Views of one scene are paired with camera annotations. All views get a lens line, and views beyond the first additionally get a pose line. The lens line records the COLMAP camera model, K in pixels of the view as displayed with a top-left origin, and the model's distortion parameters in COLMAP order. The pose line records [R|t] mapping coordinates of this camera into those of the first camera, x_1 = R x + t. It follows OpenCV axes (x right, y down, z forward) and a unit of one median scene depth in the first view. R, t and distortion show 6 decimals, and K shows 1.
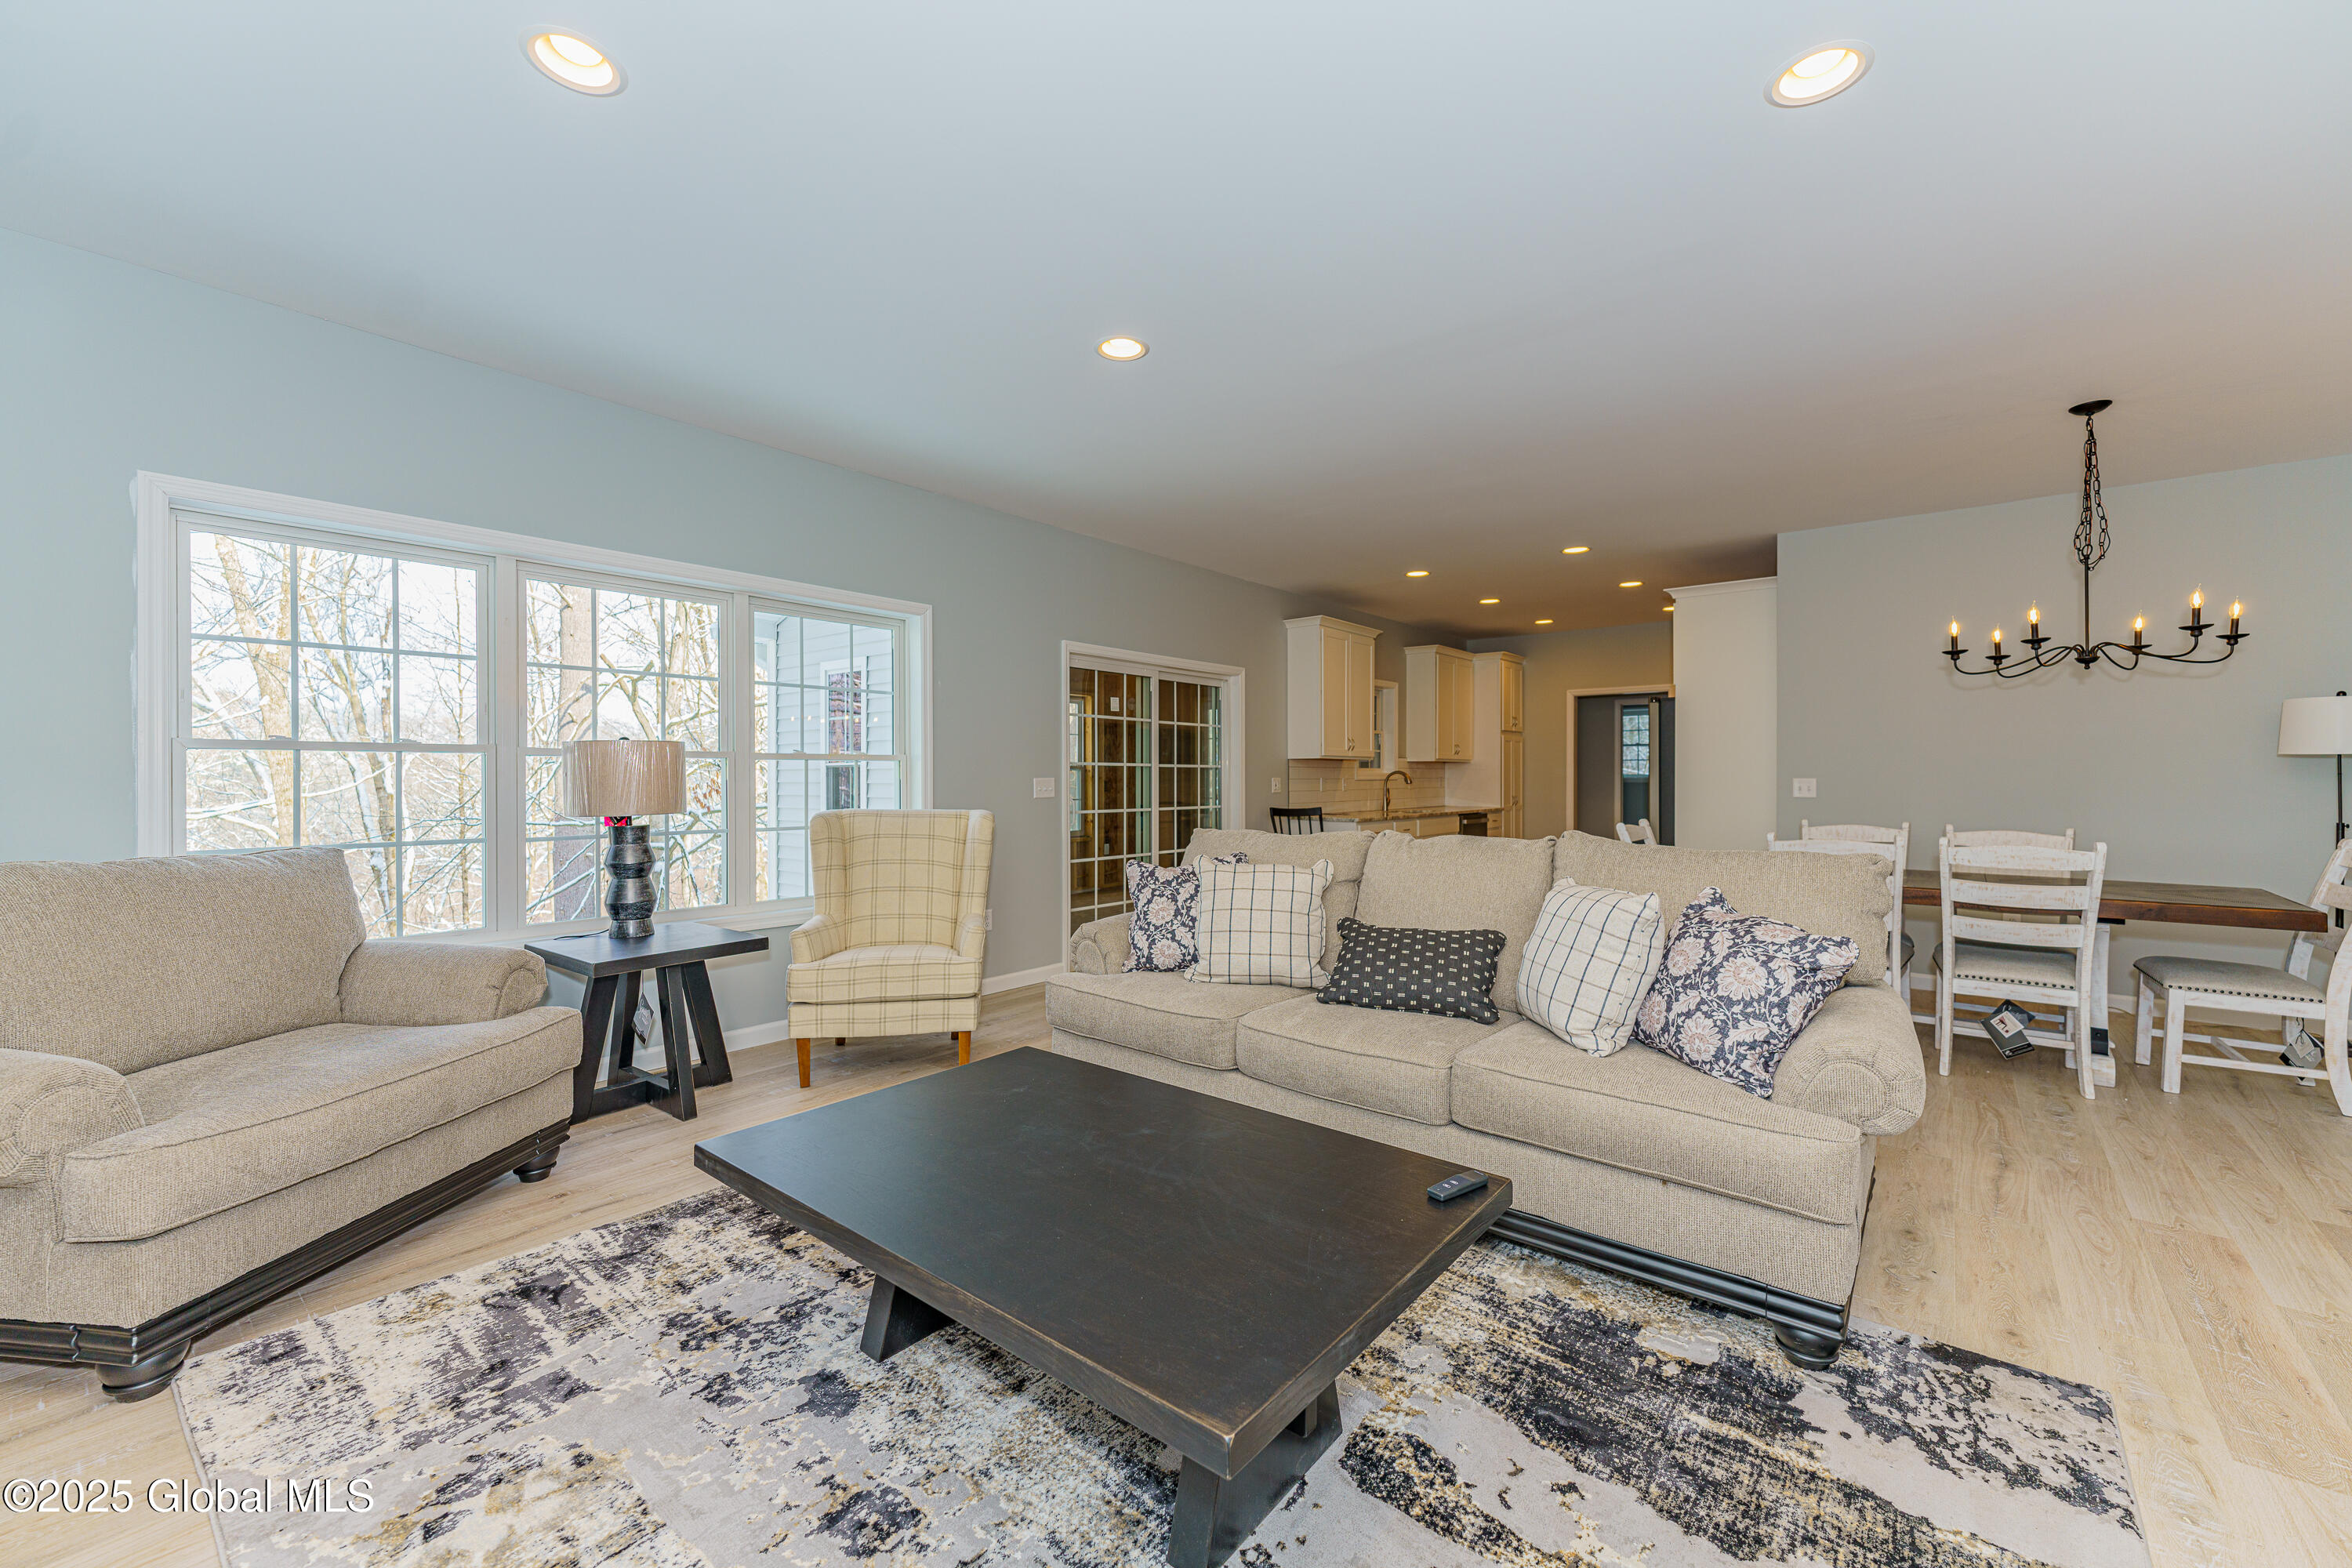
lens RADIAL K [[927.4, 0, 1176.0], [0, 927.4, 784.0], [0, 0, 1]] dist [-0.000542, 0.000081]
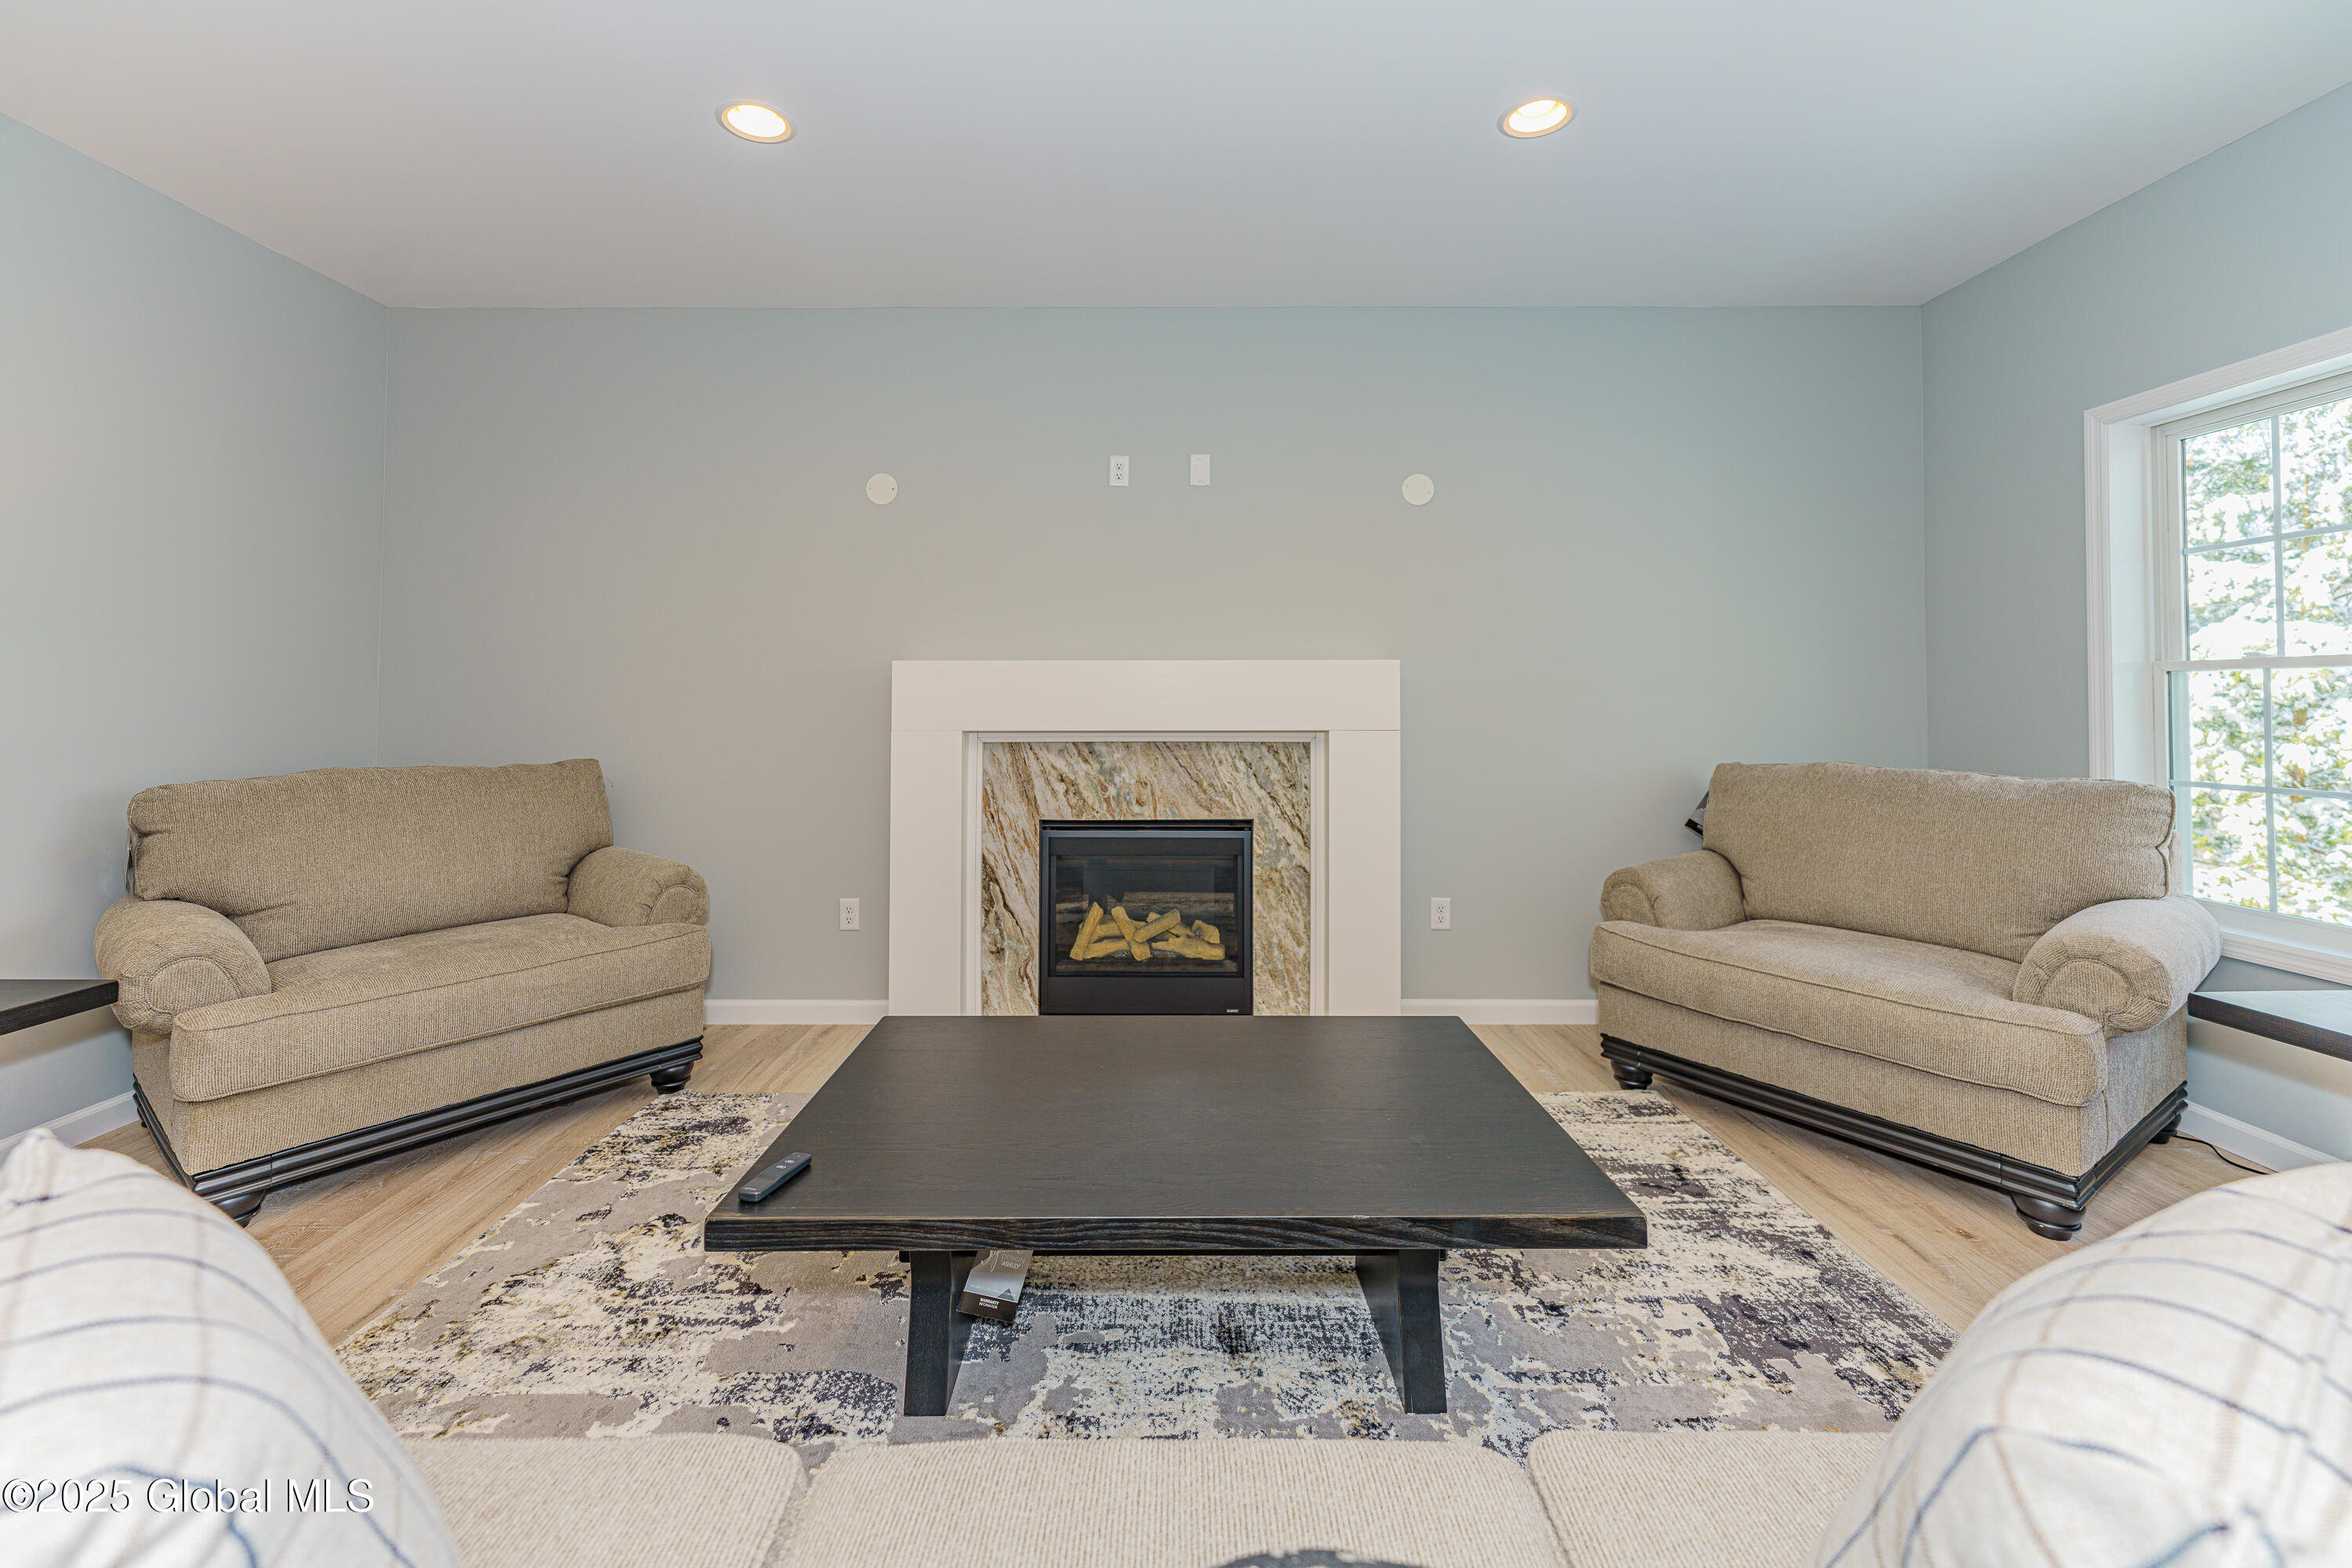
lens RADIAL K [[963.4, 0, 1174.2], [0, 963.4, 681.4], [0, 0, 1]] dist [-0.001109, -0.000255]
pose [[-0.766116, -0.016405, -0.642493, 0.293464], [-0.010691, 0.999861, -0.012782, -0.004067], [0.642613, -0.002923, -0.766185, 0.936636]]
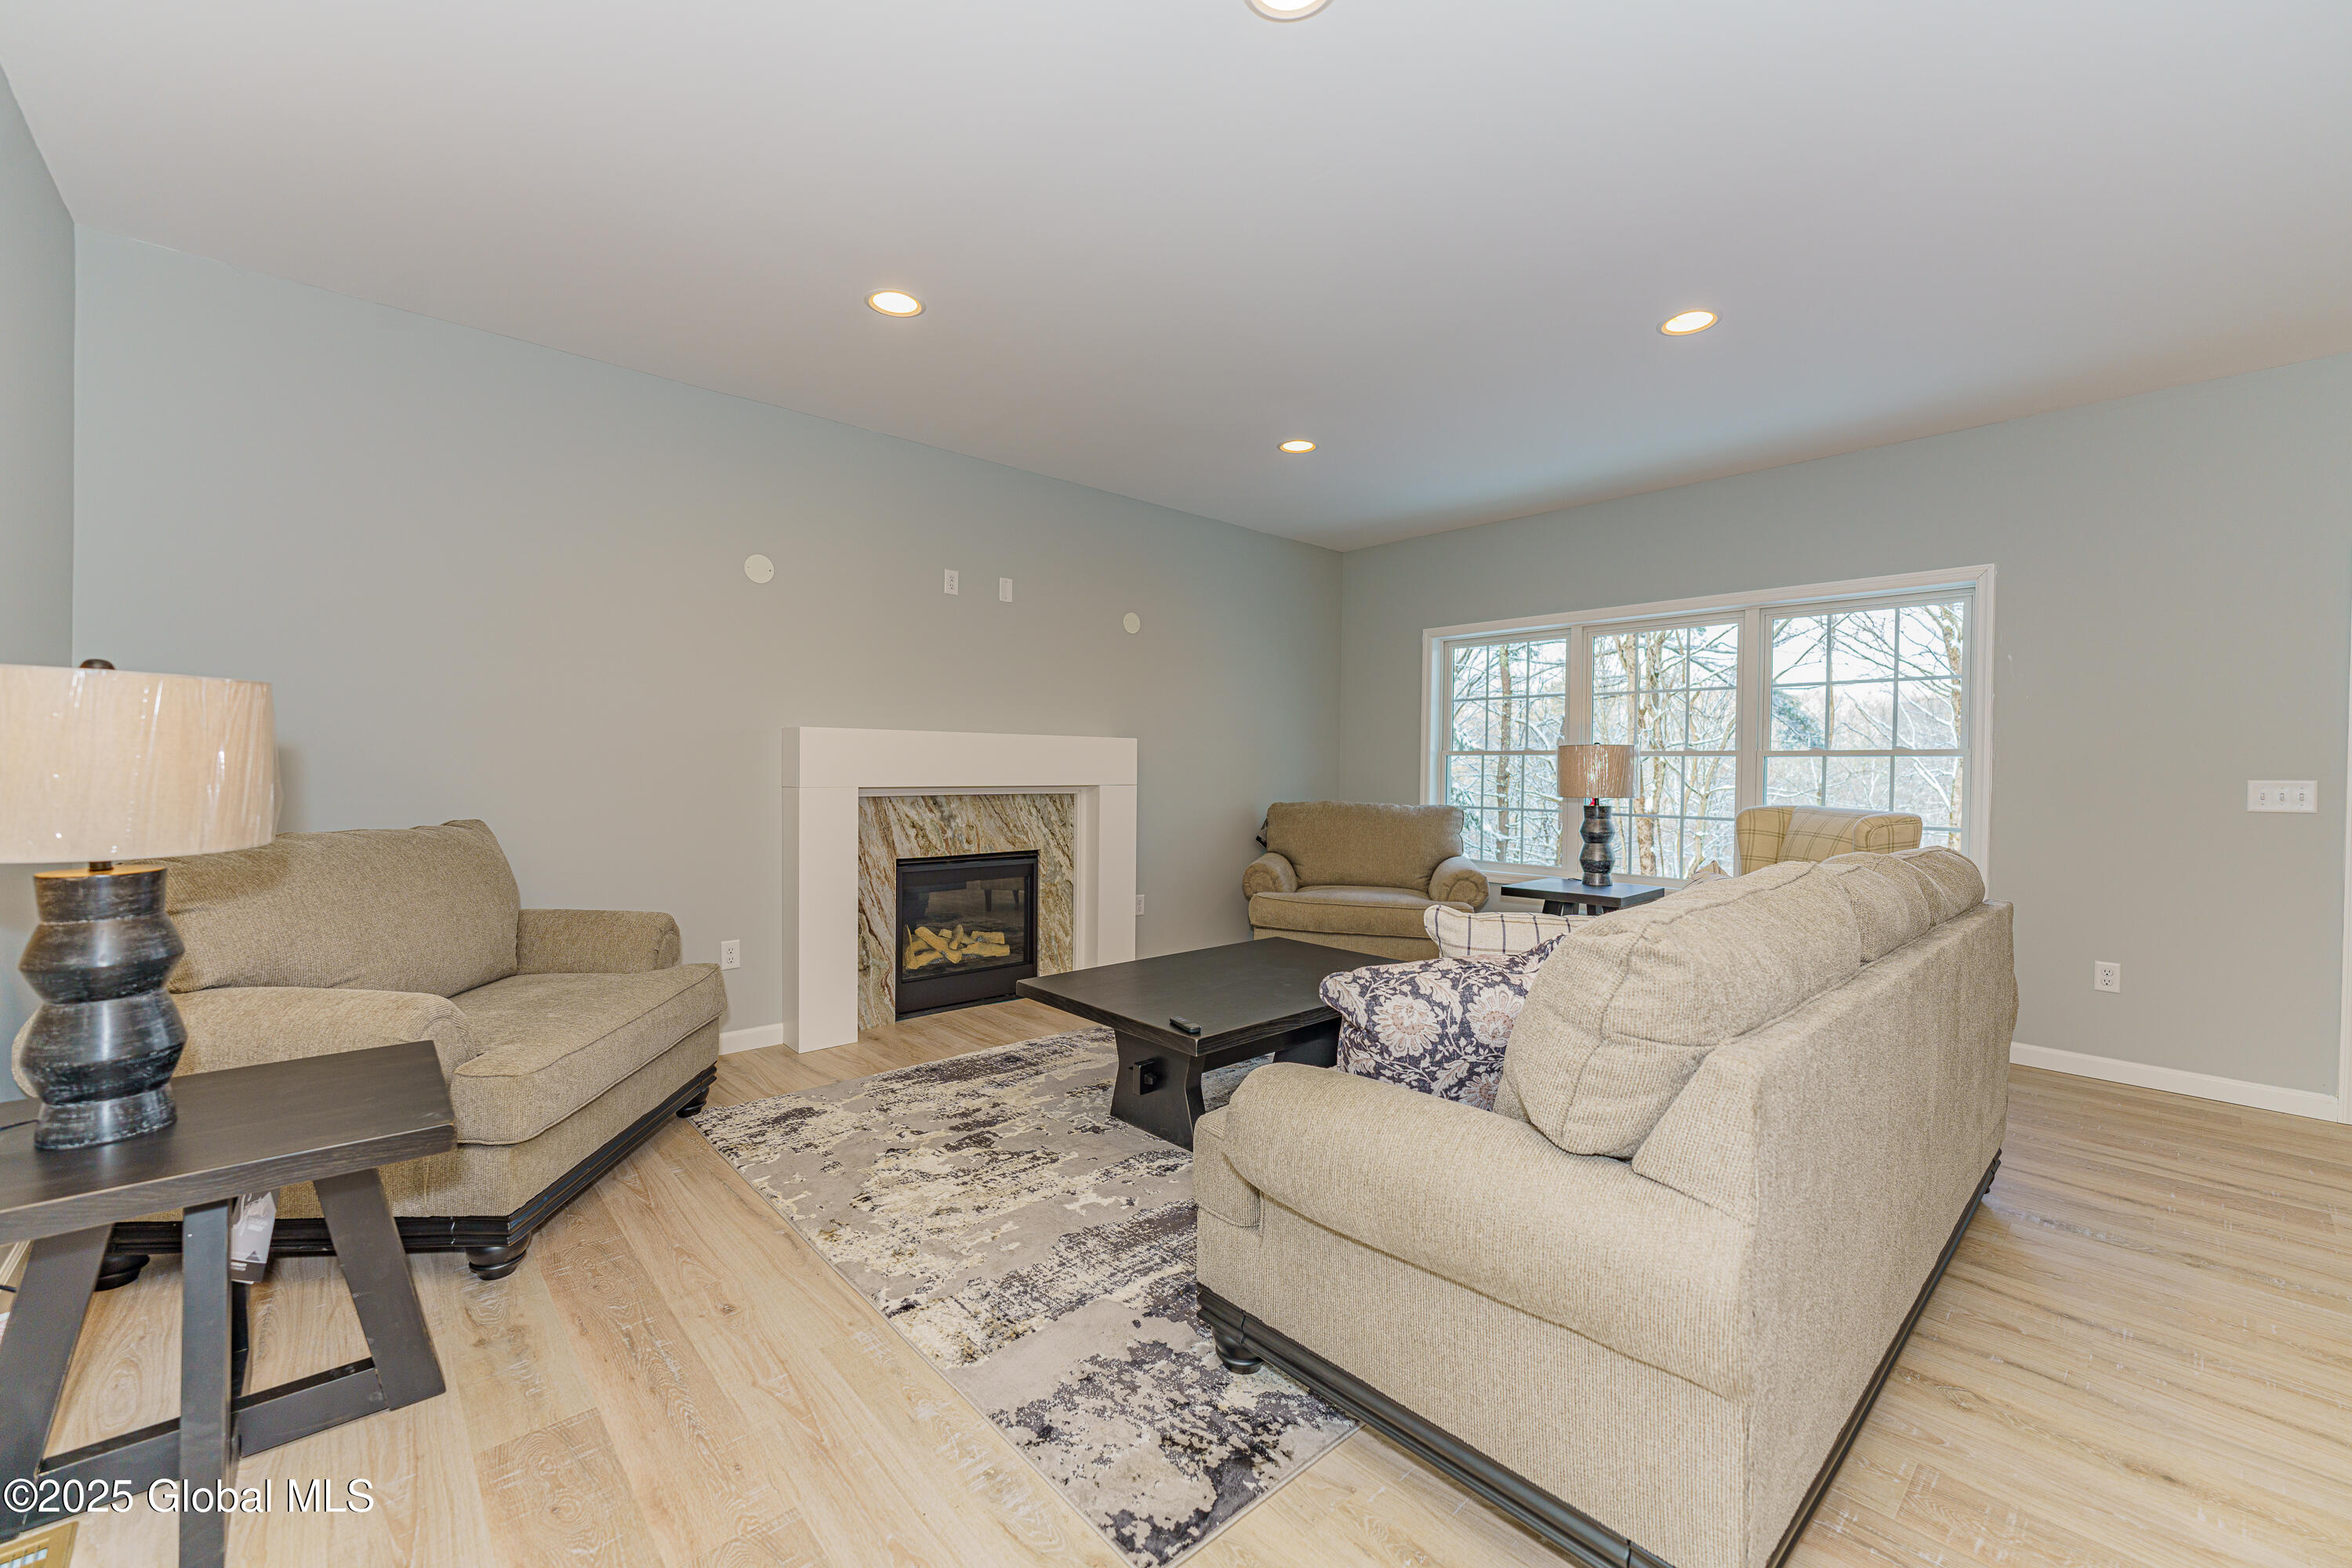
lens RADIAL K [[927.4, 0, 1176.0], [0, 927.4, 784.0], [0, 0, 1]] dist [-0.000542, 0.000081]
pose [[-0.141460, 0.015427, -0.989824, 0.909951], [-0.025168, 0.999499, 0.019175, 0.000578], [0.989624, 0.027625, -0.141001, 0.584497]]
